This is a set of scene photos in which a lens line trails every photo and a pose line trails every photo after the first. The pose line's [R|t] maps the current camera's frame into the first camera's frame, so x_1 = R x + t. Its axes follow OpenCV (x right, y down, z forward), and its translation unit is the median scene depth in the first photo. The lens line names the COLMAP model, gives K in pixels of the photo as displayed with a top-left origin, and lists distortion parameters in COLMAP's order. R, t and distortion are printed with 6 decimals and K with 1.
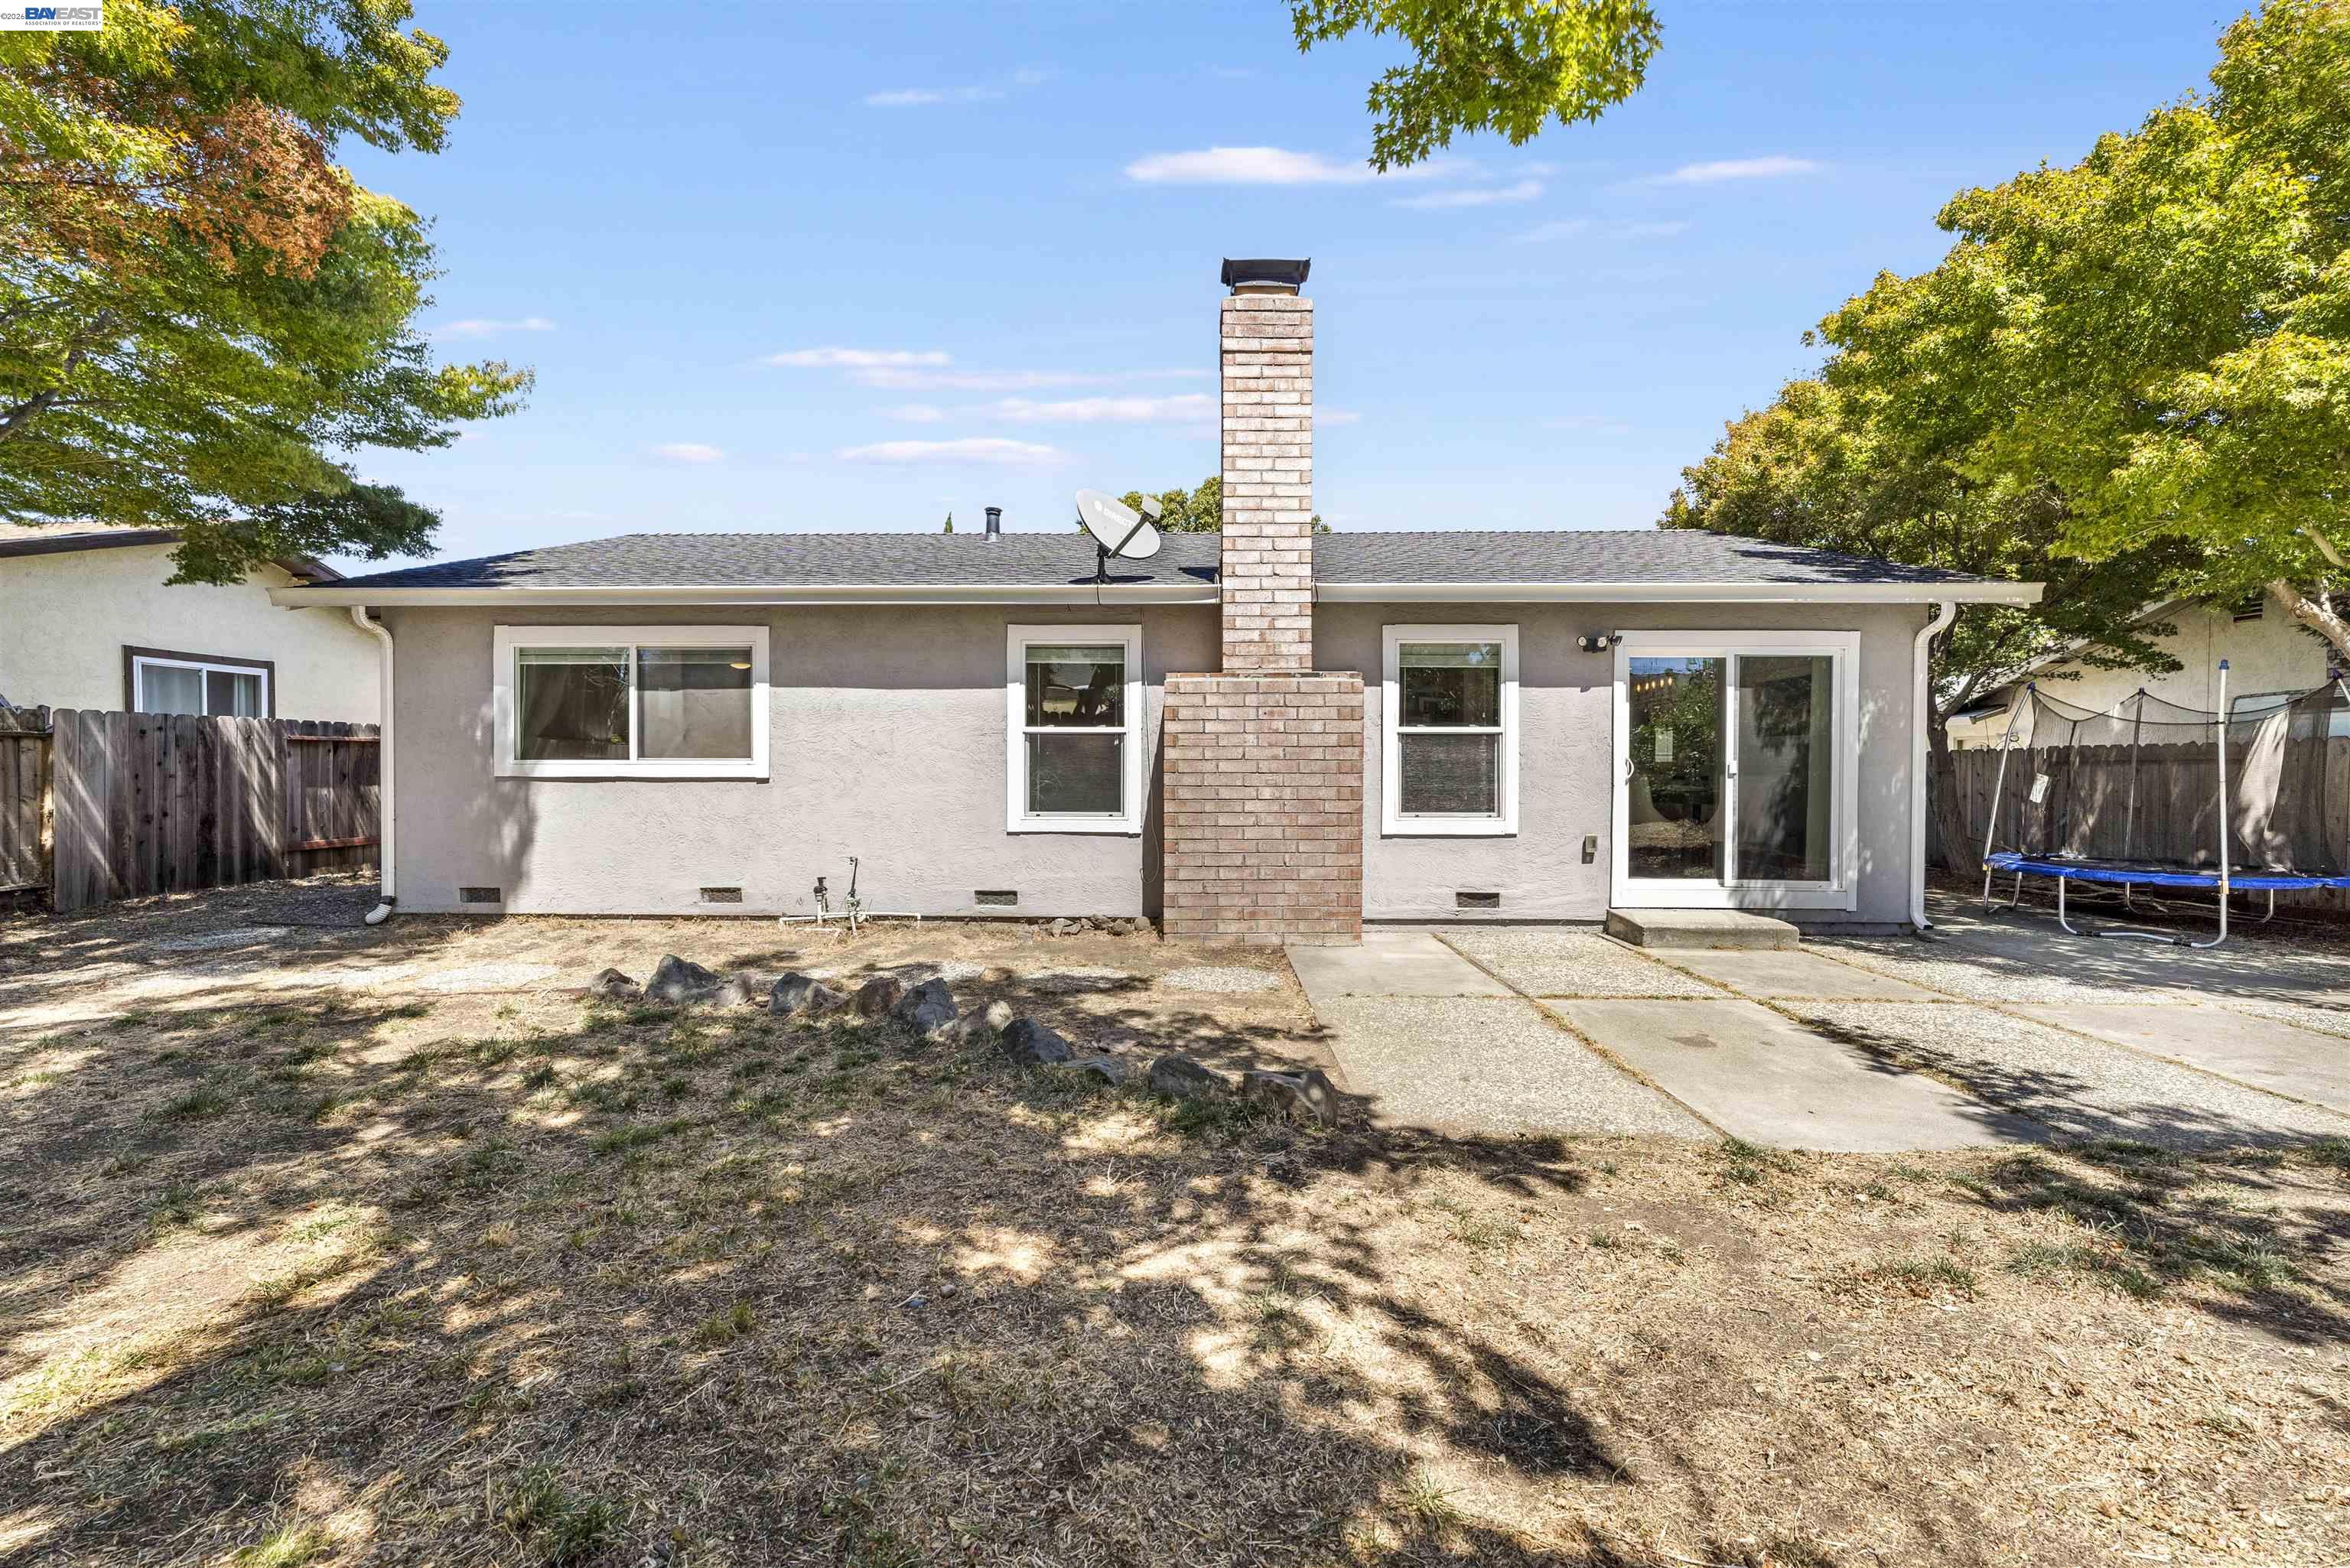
lens RADIAL K [[963.4, 0, 1175.0], [0, 963.4, 784.0], [0, 0, 1]] dist [0.015414, 0.000018]
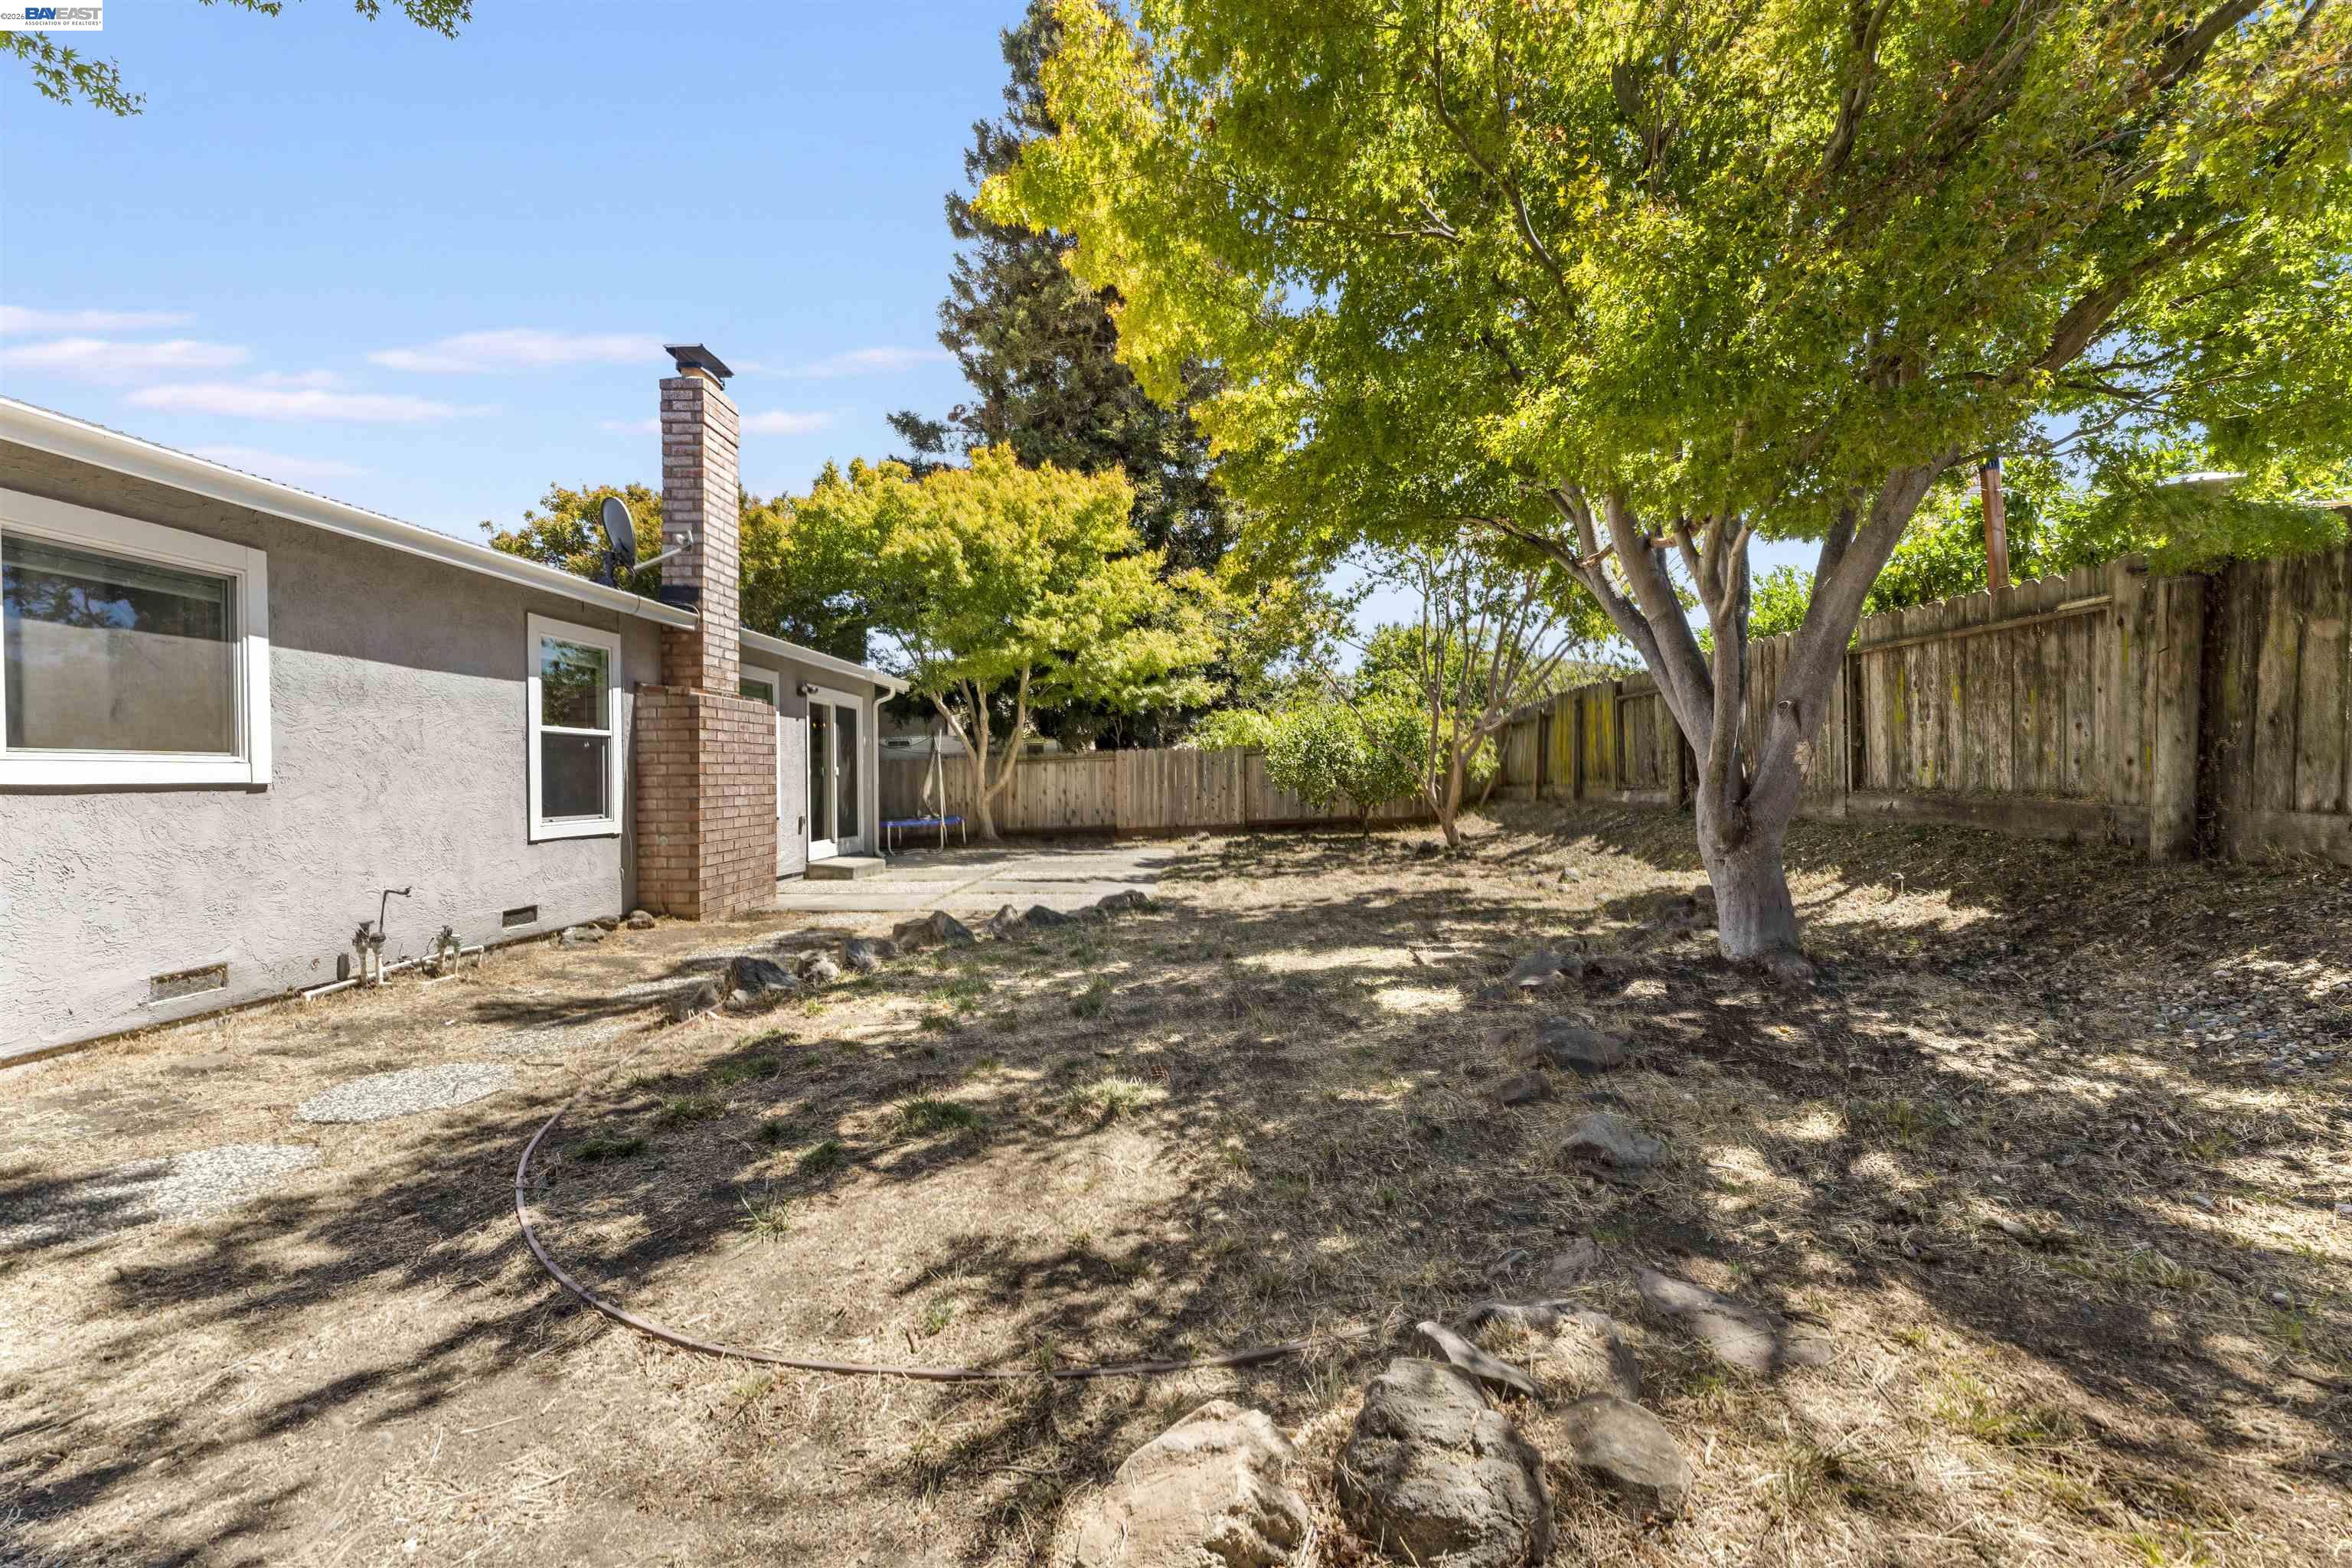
lens RADIAL K [[964.3, 0, 1176.0], [0, 964.3, 784.0], [0, 0, 1]] dist [0.015414, 0.000018]
pose [[0.012435, -0.009724, 0.999875, -1.075361], [0.031667, 0.999455, 0.009326, 0.006921], [-0.999421, 0.031547, 0.012737, 0.384261]]
